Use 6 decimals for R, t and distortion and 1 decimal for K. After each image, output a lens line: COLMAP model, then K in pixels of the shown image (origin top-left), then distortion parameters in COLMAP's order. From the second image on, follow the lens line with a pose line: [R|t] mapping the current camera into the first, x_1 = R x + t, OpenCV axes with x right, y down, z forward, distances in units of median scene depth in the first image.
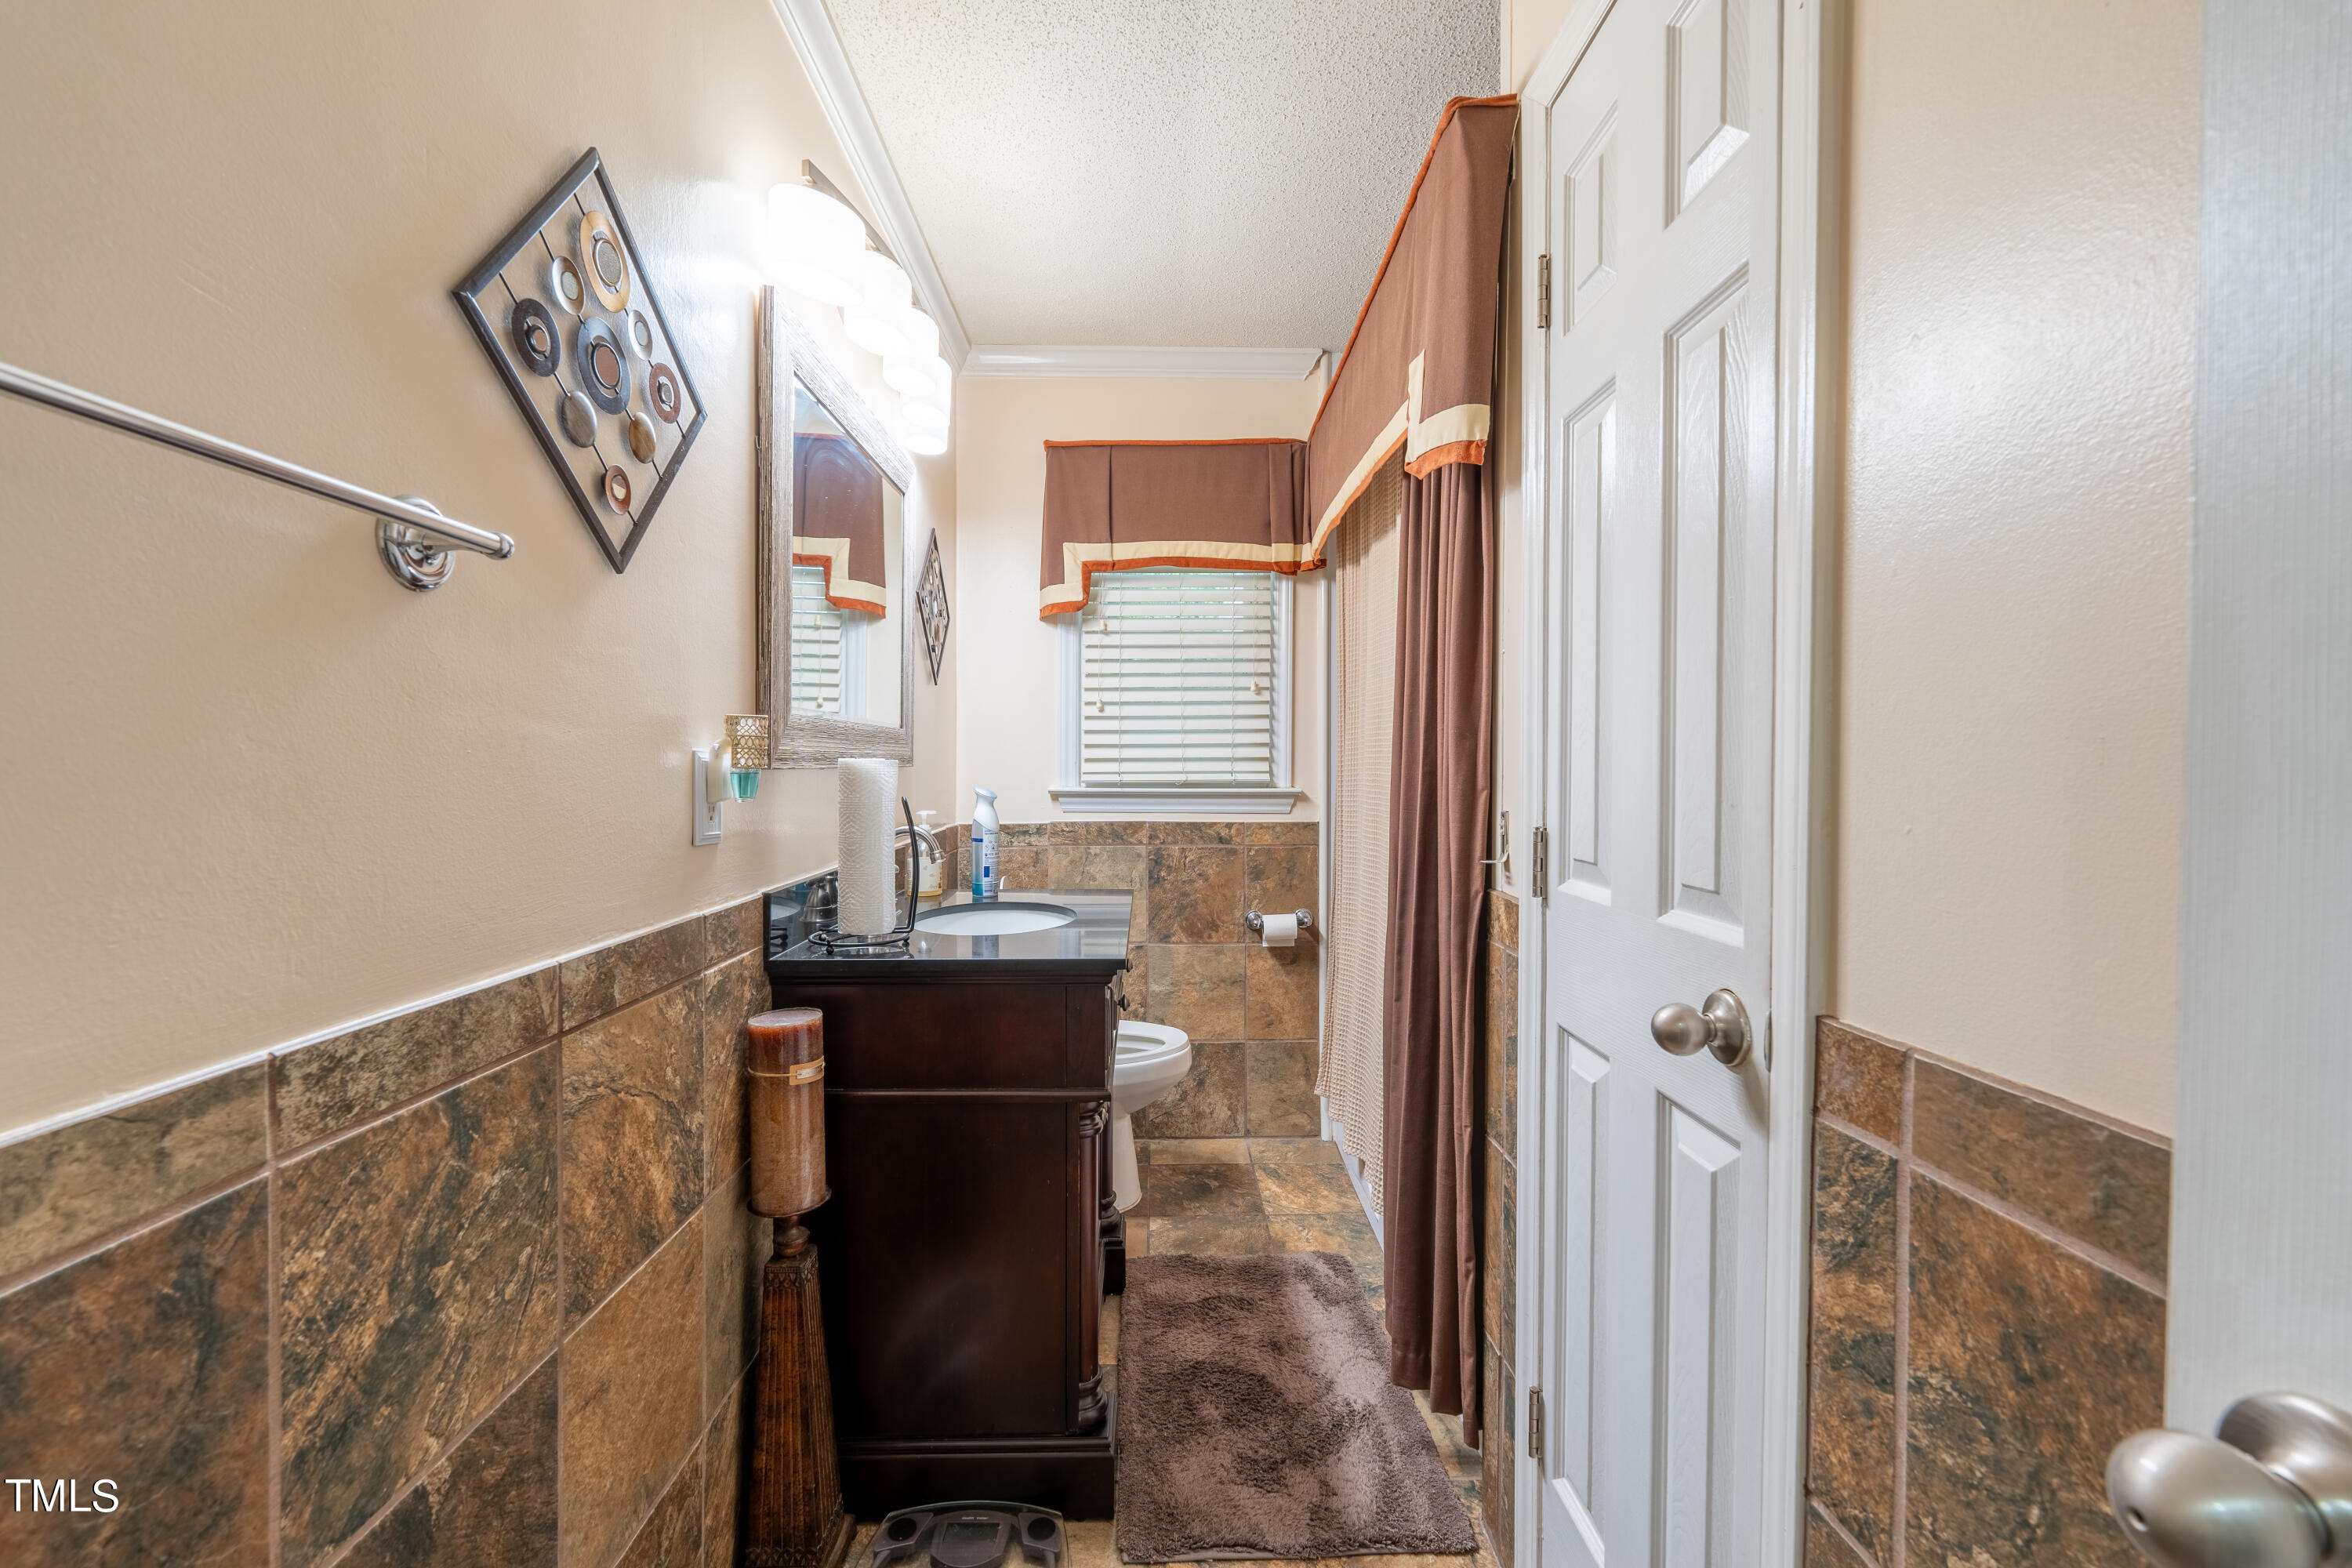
lens RADIAL K [[949.2, 0, 1165.4], [0, 949.2, 777.0], [0, 0, 1]] dist [-0.002503, -0.000036]
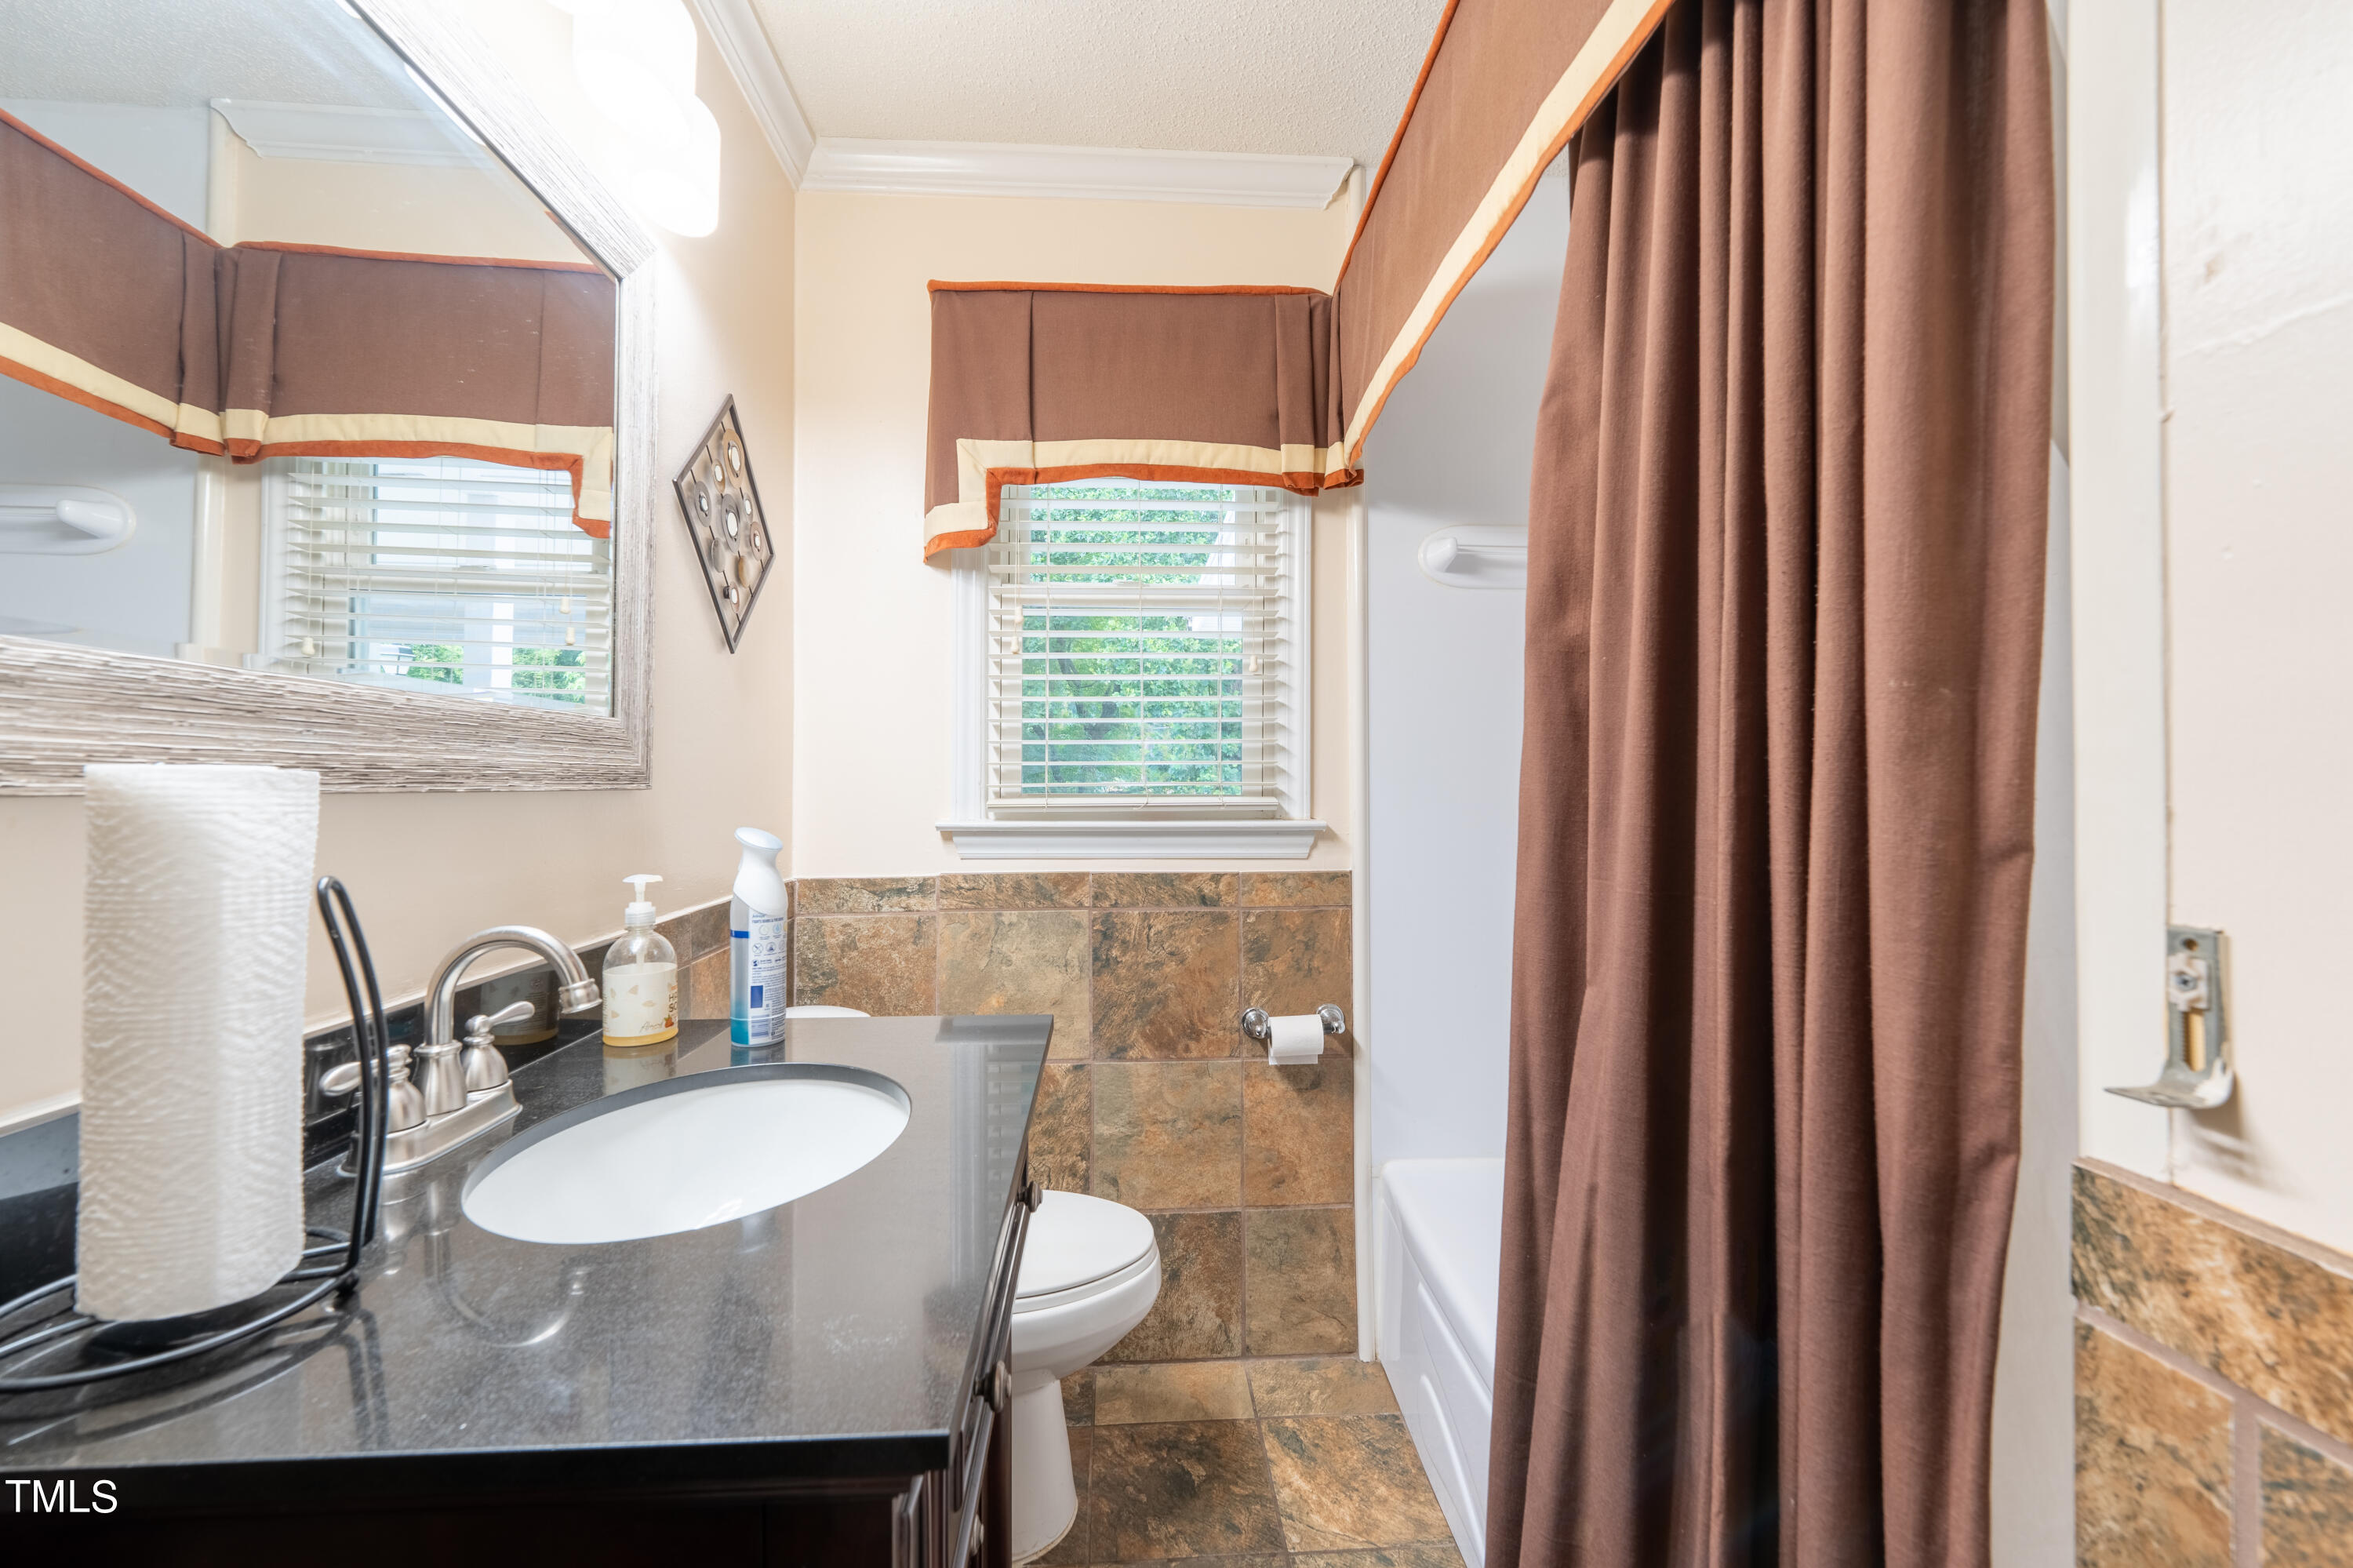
lens RADIAL K [[949.7, 0, 1171.6], [0, 949.7, 784.8], [0, 0, 1]] dist [-0.002503, -0.000036]
pose [[0.999015, -0.002813, 0.044291, 0.007698], [0.003440, 0.999895, -0.014077, -0.003840], [-0.044246, 0.014216, 0.998920, 0.349147]]
